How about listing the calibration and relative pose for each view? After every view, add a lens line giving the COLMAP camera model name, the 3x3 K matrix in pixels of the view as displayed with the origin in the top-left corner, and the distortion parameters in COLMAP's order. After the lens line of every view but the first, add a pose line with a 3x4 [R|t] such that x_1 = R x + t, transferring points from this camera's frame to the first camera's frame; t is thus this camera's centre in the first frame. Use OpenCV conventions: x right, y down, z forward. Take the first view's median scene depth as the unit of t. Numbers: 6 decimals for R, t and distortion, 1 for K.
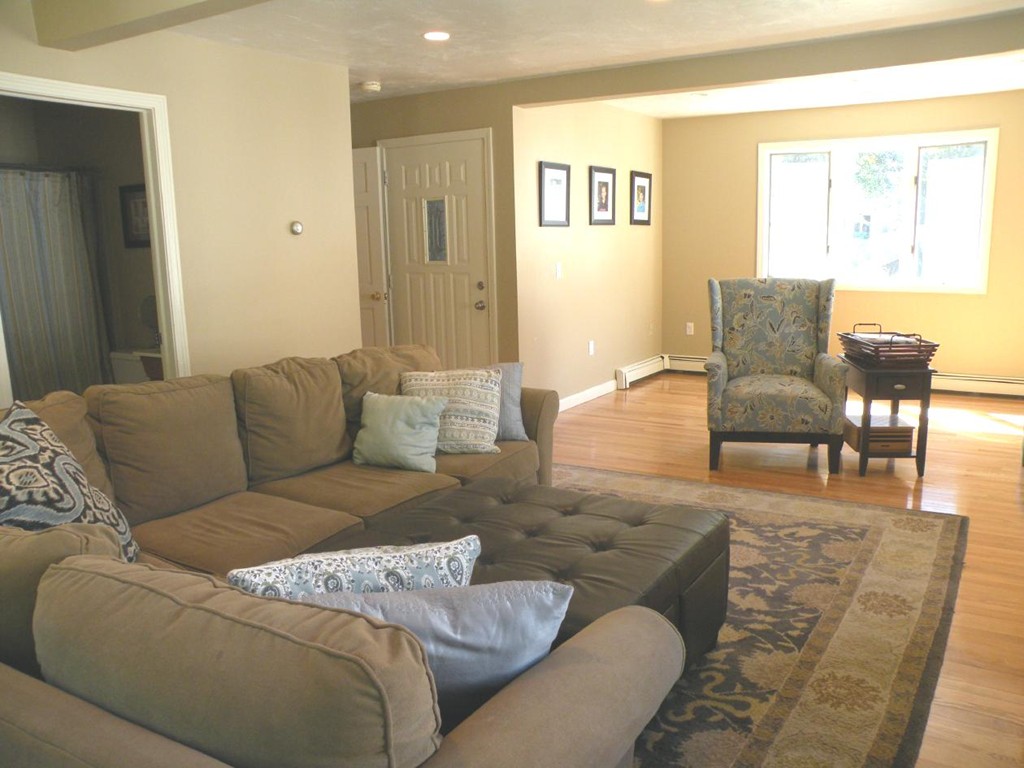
lens RADIAL K [[852.0, 0, 509.3], [0, 852.0, 381.2], [0, 0, 1]] dist [-0.079385, 0.019051]
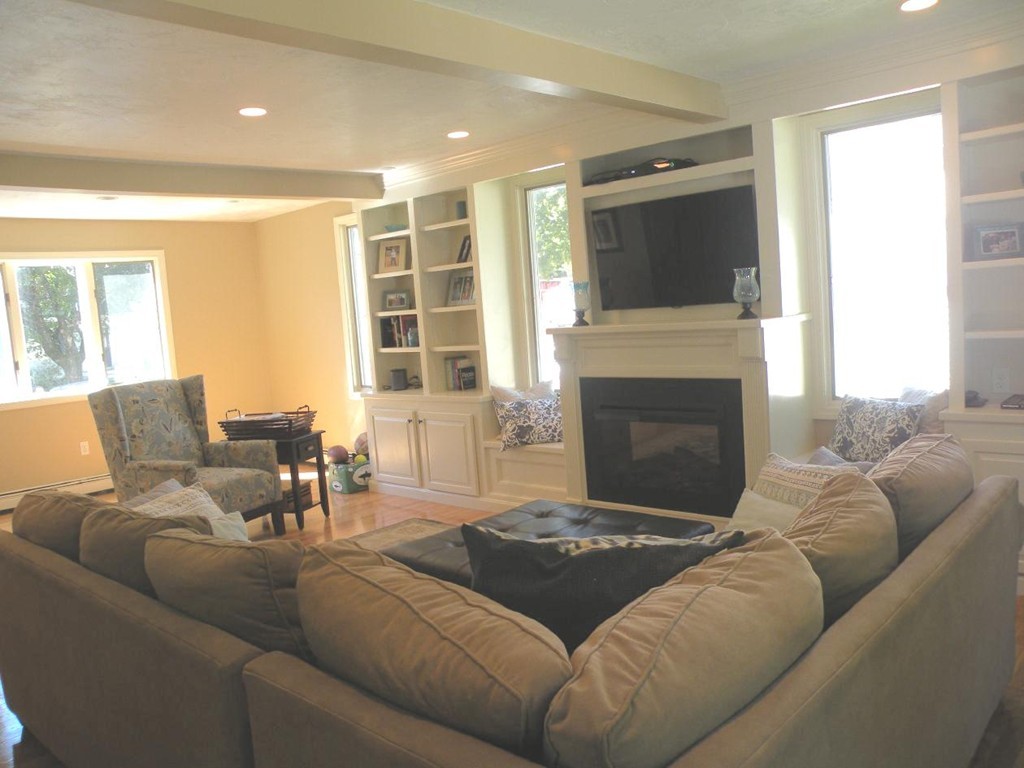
lens RADIAL K [[852.0, 0, 512.9], [0, 852.0, 386.7], [0, 0, 1]] dist [-0.079385, 0.019051]
pose [[0.213620, -0.090817, 0.972686, -0.778534], [0.244834, 0.968870, 0.036690, -0.061545], [-0.945739, 0.230309, 0.229205, 0.472500]]
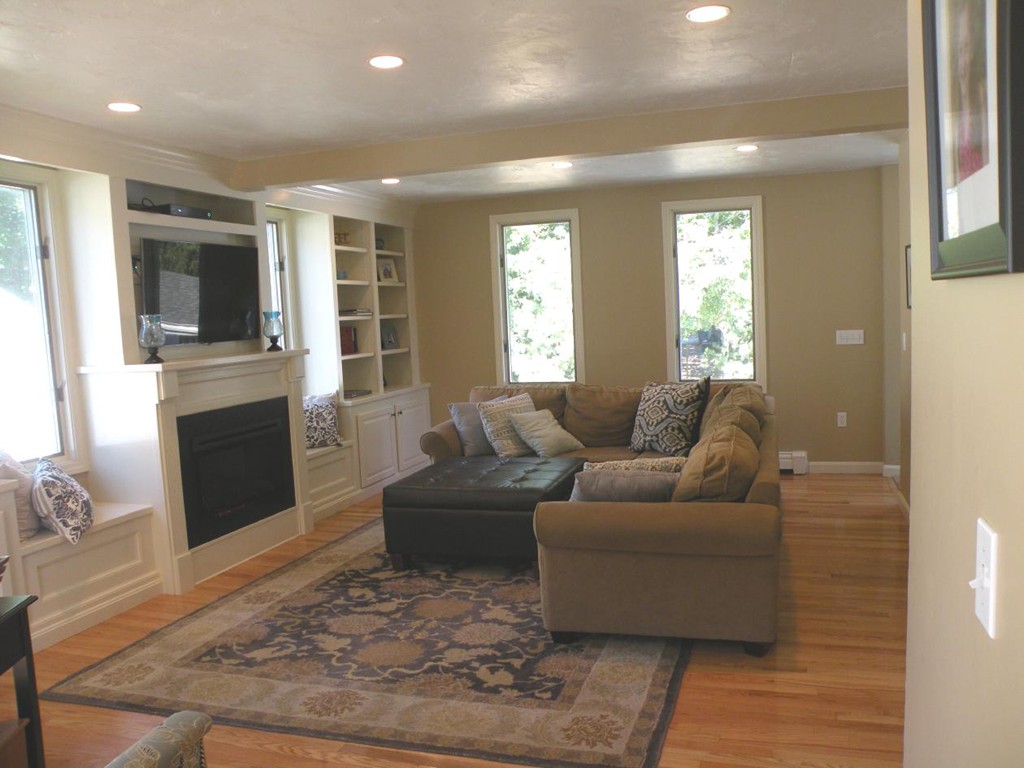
lens RADIAL K [[852.0, 0, 513.1], [0, 852.0, 386.8], [0, 0, 1]] dist [-0.079385, 0.019051]
pose [[-0.968218, 0.087811, -0.234184, 0.270613], [0.022899, 0.963531, 0.266615, -0.332093], [0.249056, 0.252779, -0.934919, 1.807916]]
